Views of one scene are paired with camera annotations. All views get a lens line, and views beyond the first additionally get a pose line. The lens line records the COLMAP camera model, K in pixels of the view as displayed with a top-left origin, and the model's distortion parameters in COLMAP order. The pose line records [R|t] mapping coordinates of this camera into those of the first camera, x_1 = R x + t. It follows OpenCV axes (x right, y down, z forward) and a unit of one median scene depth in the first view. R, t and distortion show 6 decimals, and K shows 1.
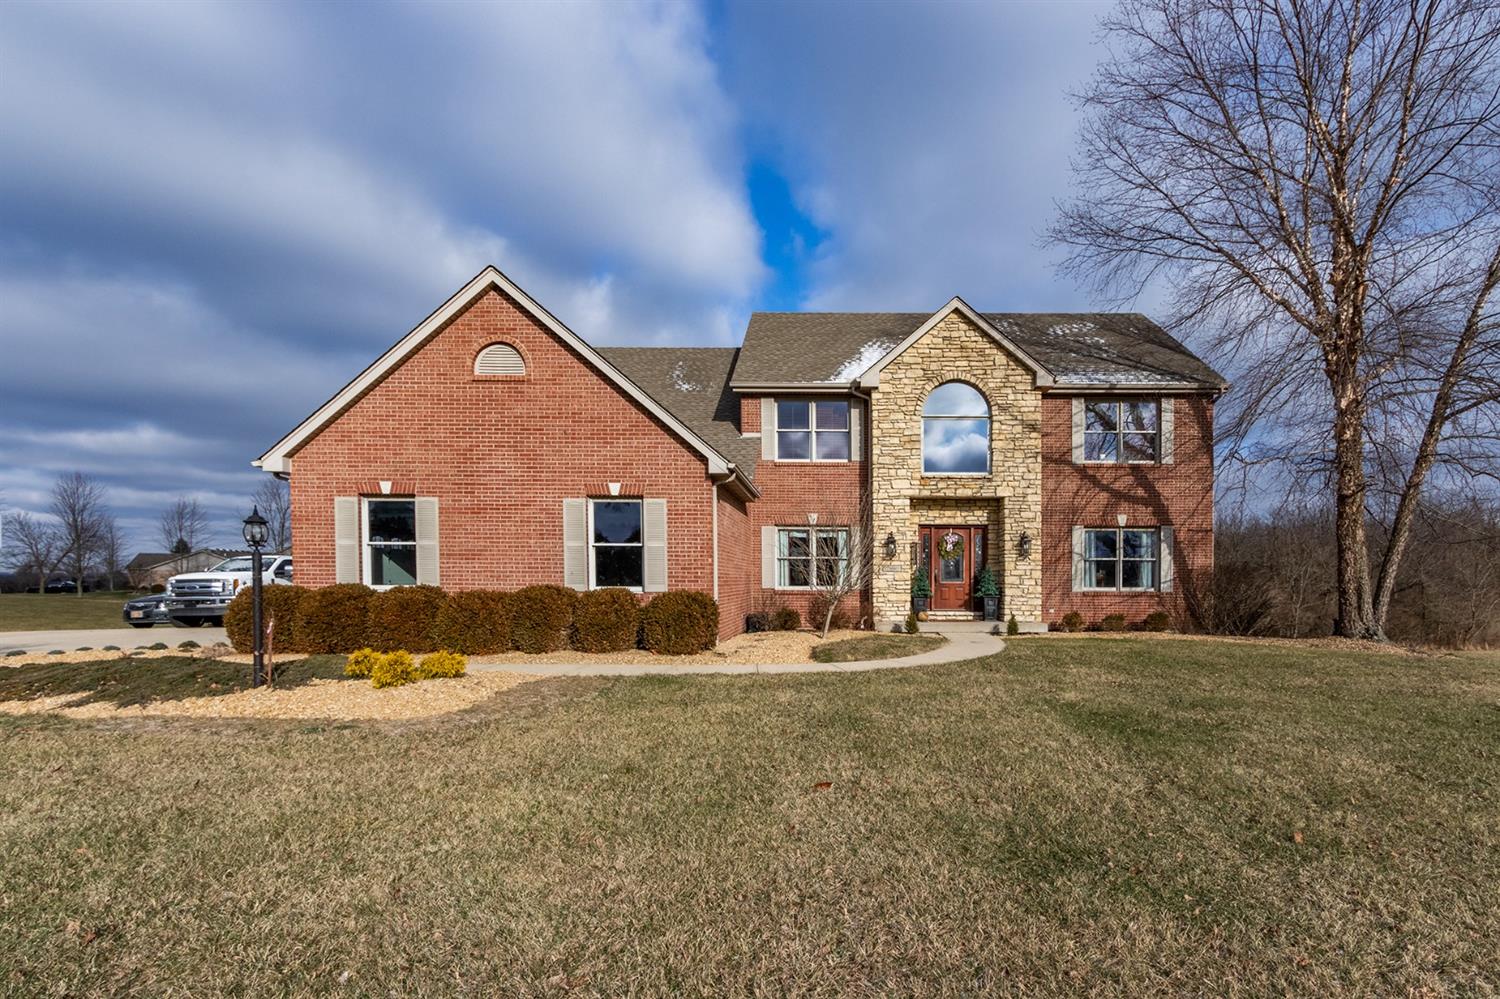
lens RADIAL K [[749.7, 0, 833.5], [0, 749.7, 577.9], [0, 0, 1]] dist [0.000036, 0.000134]
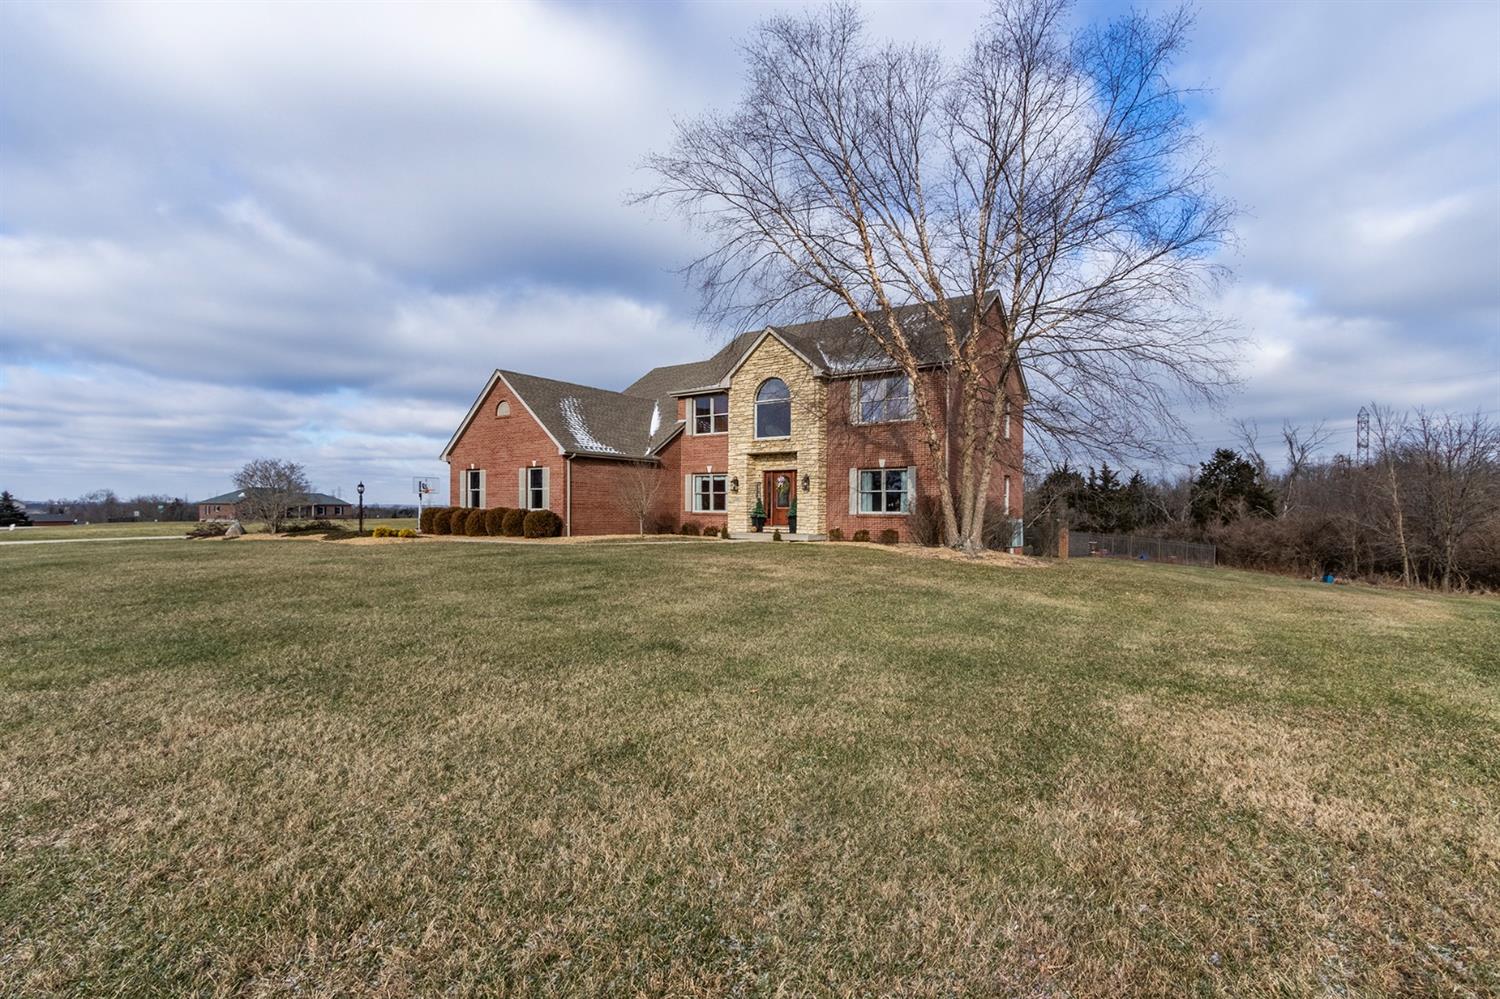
lens RADIAL K [[693.4, 0, 749.0], [0, 693.4, 501.4], [0, 0, 1]] dist [0.007450, -0.004680]
pose [[0.817302, -0.004414, -0.576192, 0.949871], [-0.001752, 0.999947, -0.010145, 0.007552], [0.576206, 0.009301, 0.817251, -0.198290]]
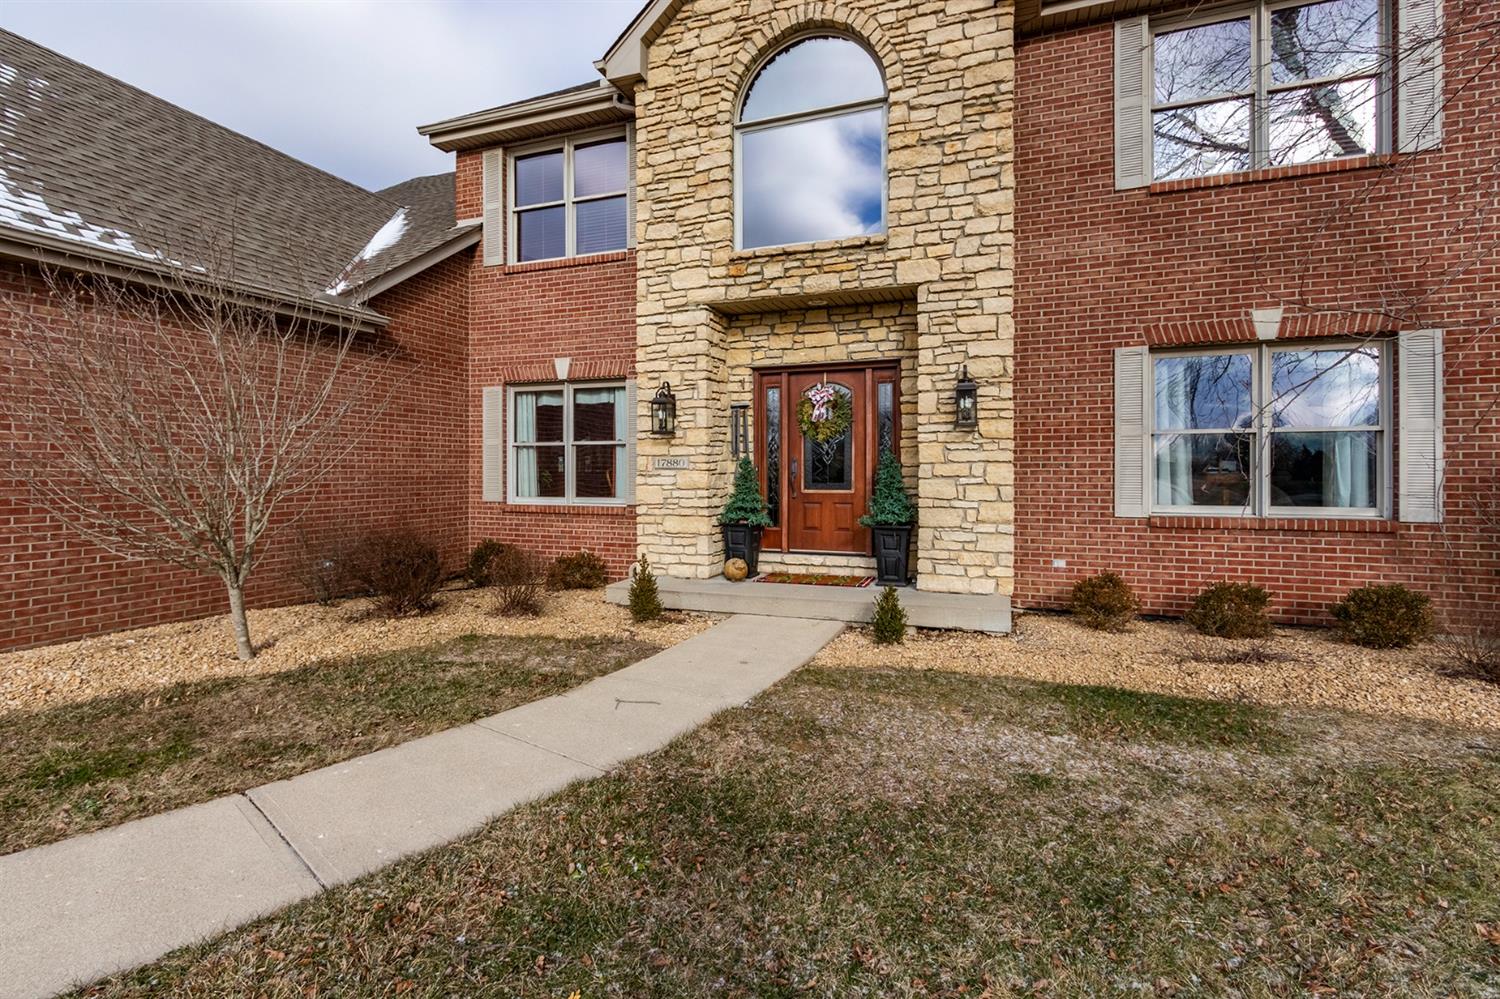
lens RADIAL K [[693.4, 0, 761.2], [0, 693.4, 470.7], [0, 0, 1]] dist [0.007450, -0.004680]
pose [[0.941758, -0.005159, -0.336252, 0.273159], [0.005868, 0.999982, 0.001094, -0.007474], [0.336240, -0.003003, 0.941771, 0.611694]]
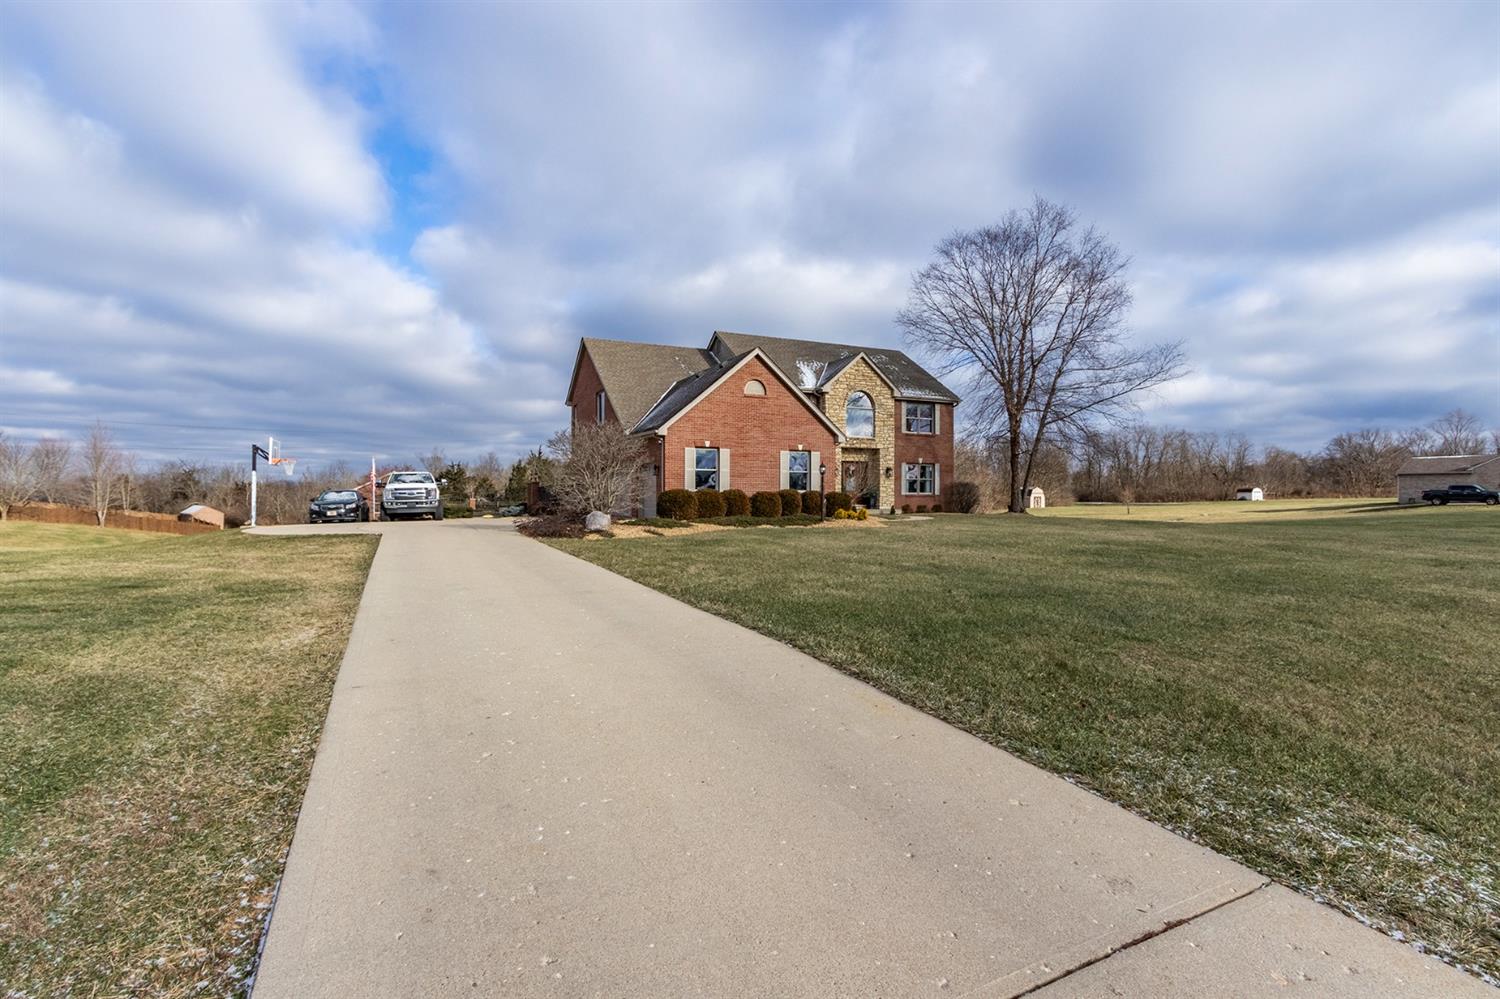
lens RADIAL K [[693.4, 0, 743.6], [0, 693.4, 492.1], [0, 0, 1]] dist [0.007450, -0.004680]
pose [[0.903269, -0.000902, 0.429074, -0.926616], [0.000845, 1.000000, 0.000324, 0.010535], [-0.429074, 0.000070, 0.903269, -0.562866]]
